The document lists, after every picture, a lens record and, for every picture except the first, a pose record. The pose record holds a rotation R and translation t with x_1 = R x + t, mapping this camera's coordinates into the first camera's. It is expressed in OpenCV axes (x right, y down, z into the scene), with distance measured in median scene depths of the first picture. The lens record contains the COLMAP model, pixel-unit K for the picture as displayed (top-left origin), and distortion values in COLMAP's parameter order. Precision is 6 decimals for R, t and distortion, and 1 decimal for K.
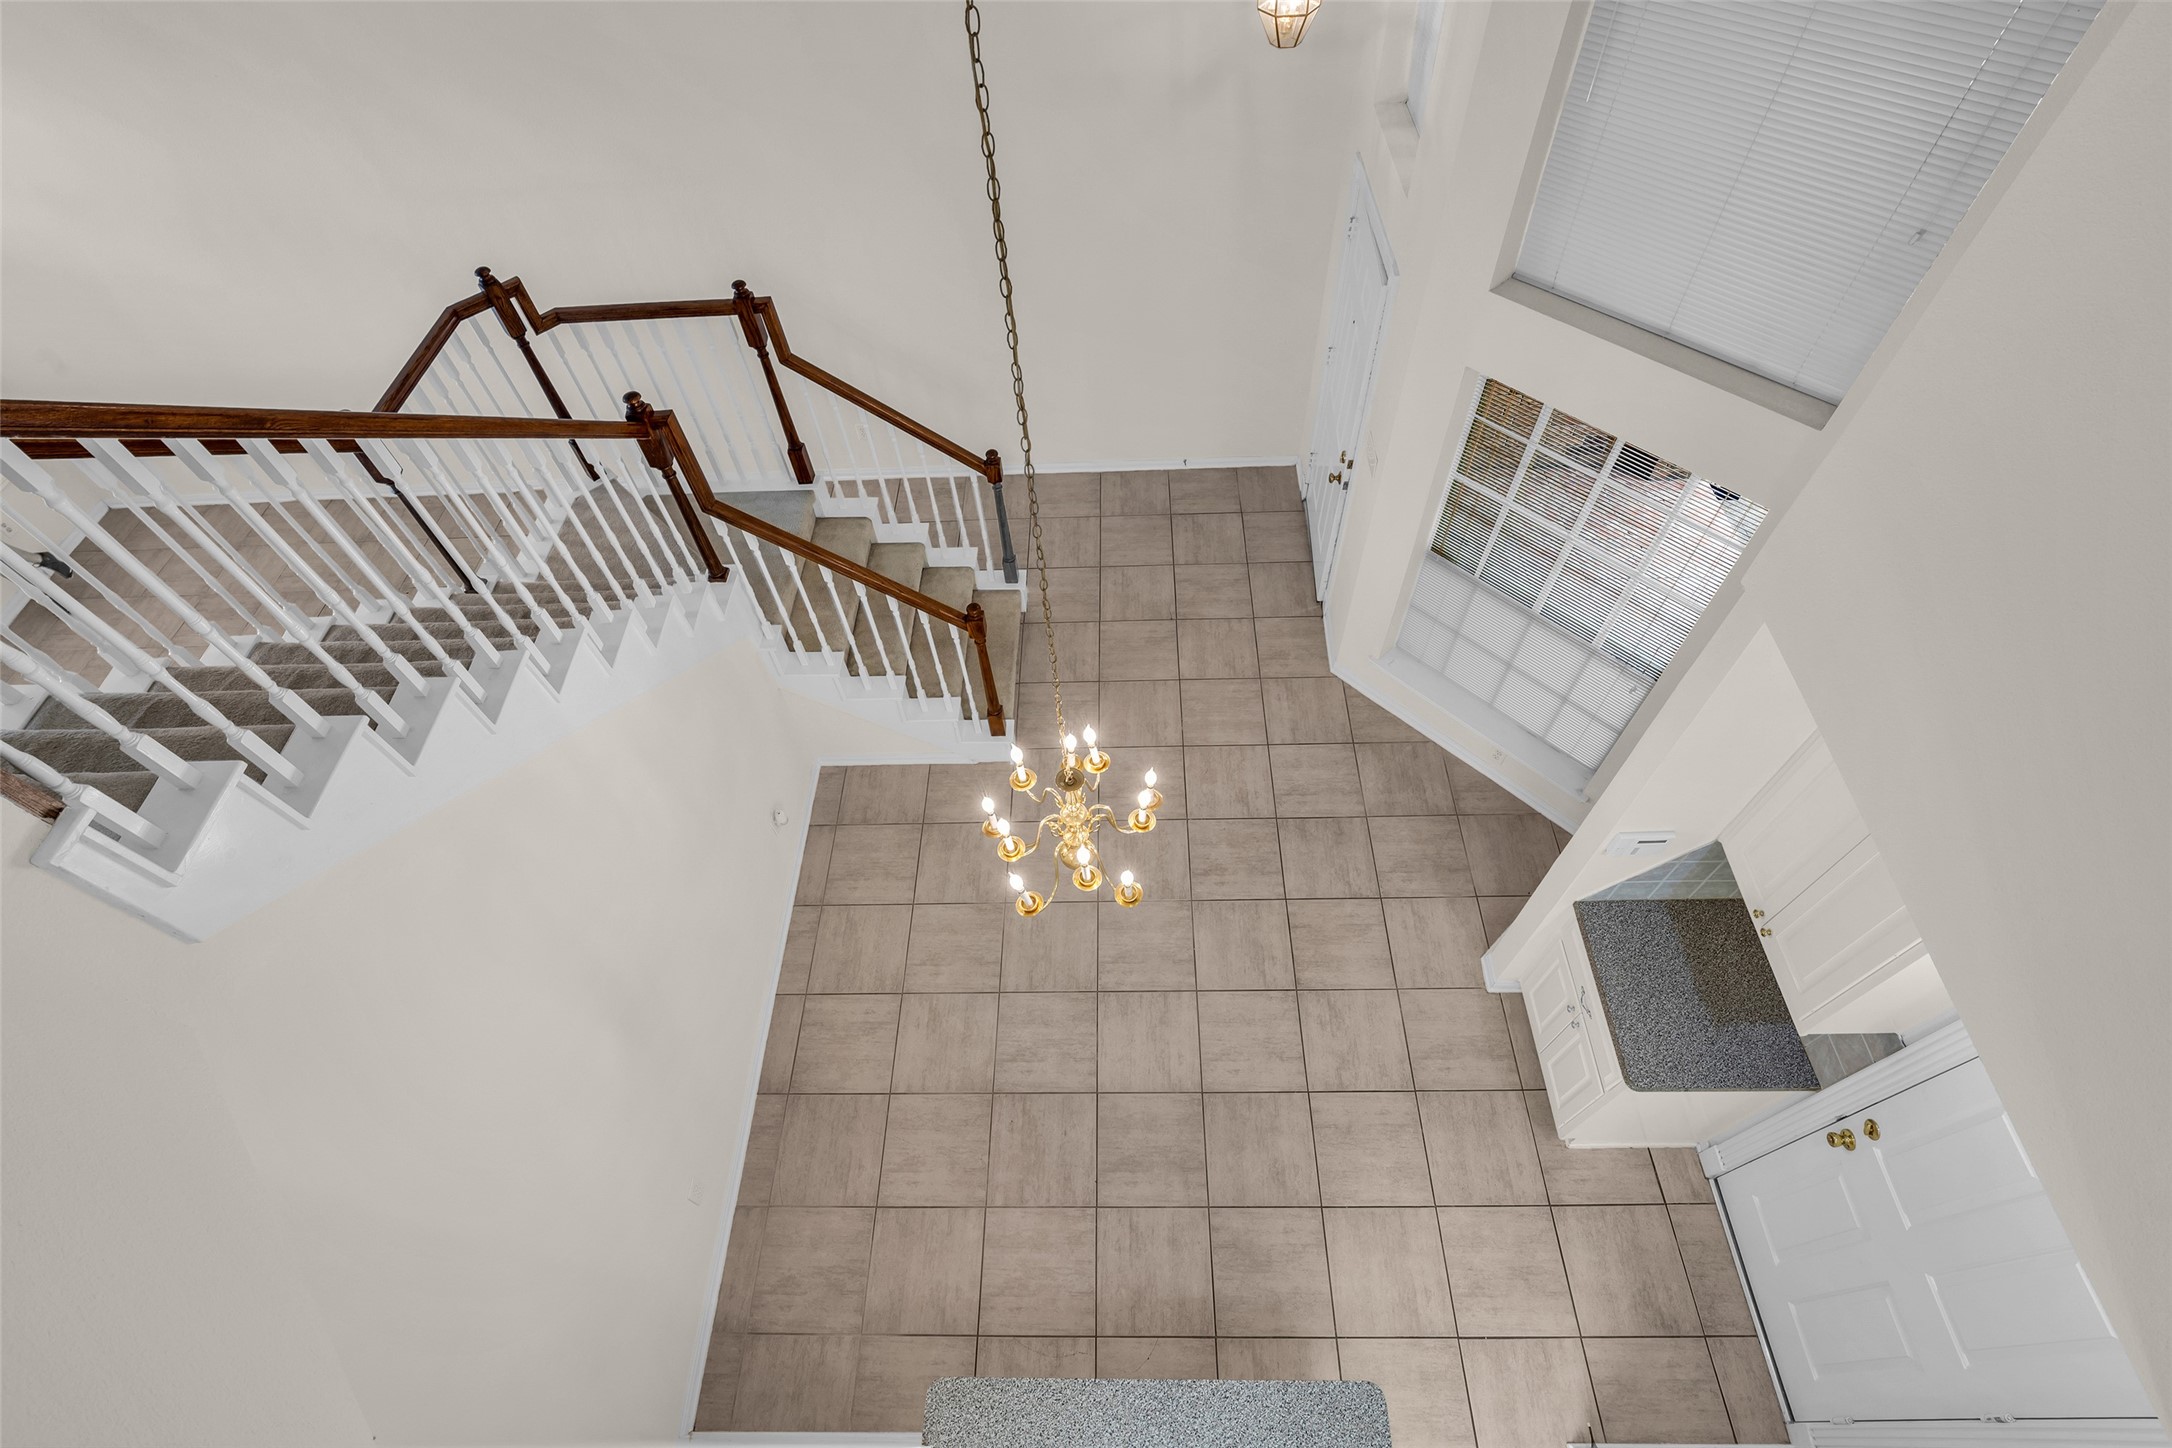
lens RADIAL K [[1007.5, 0, 1085.4], [0, 1007.5, 714.5], [0, 0, 1]] dist [-0.020227, 0.007095]
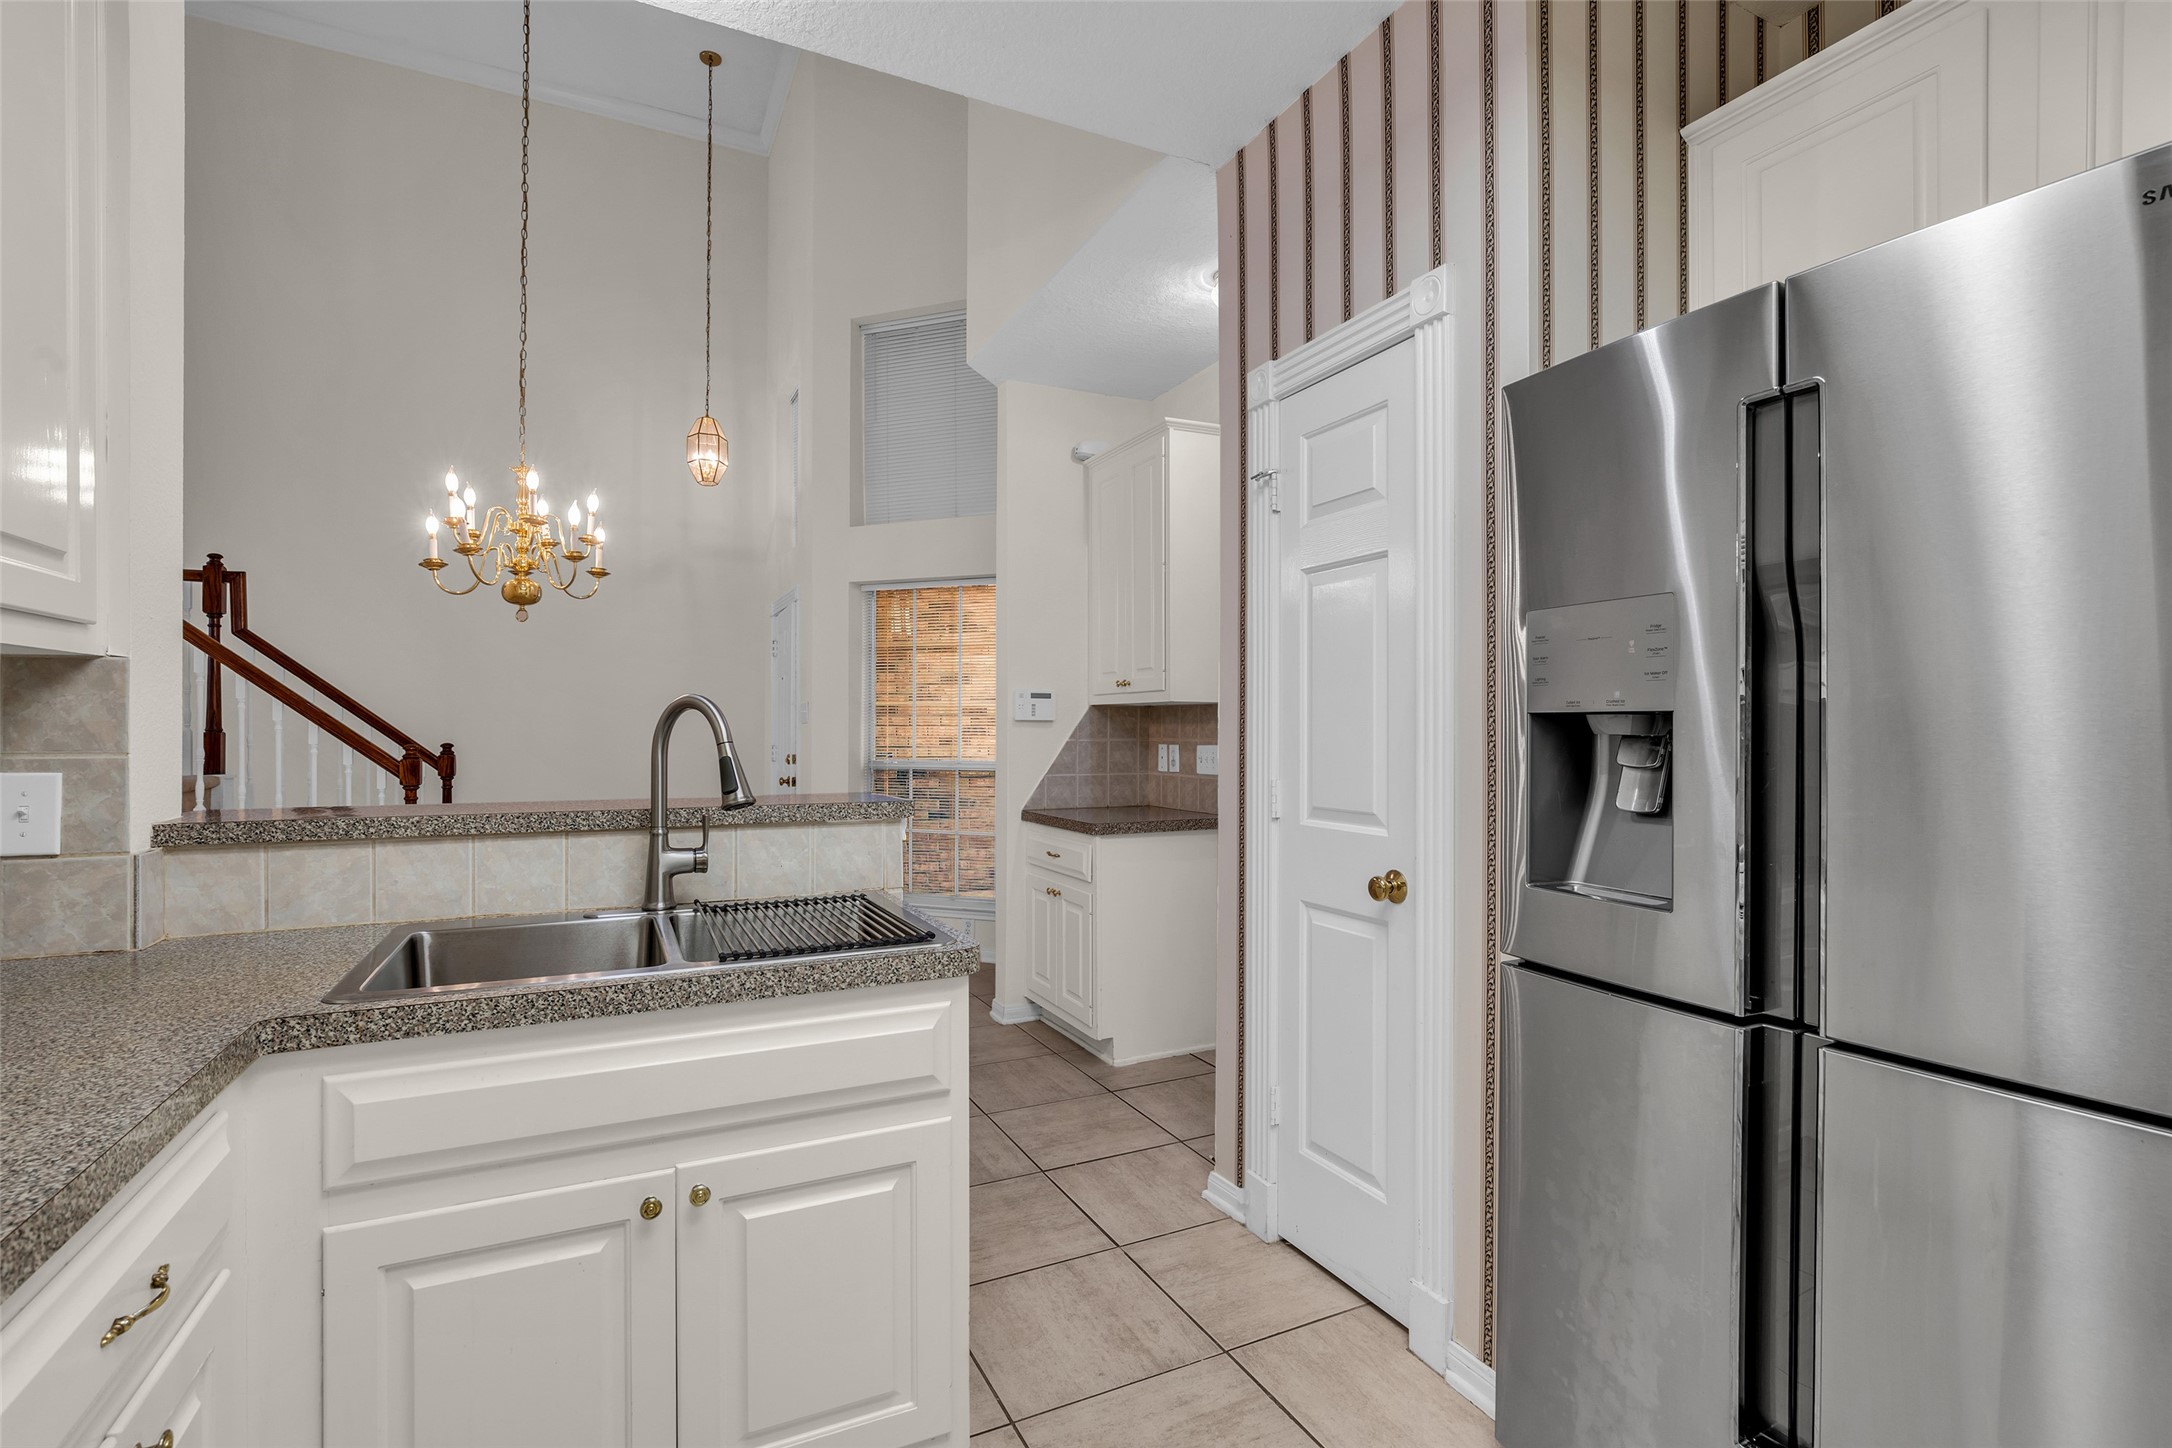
lens RADIAL K [[1007.5, 0, 1085.4], [0, 1007.5, 714.5], [0, 0, 1]] dist [-0.020227, 0.007095]
pose [[0.894534, 0.051603, 0.444010, 0.048589], [0.335038, 0.580145, -0.742416, 0.915081], [-0.295902, 0.812877, 0.501671, 0.311656]]
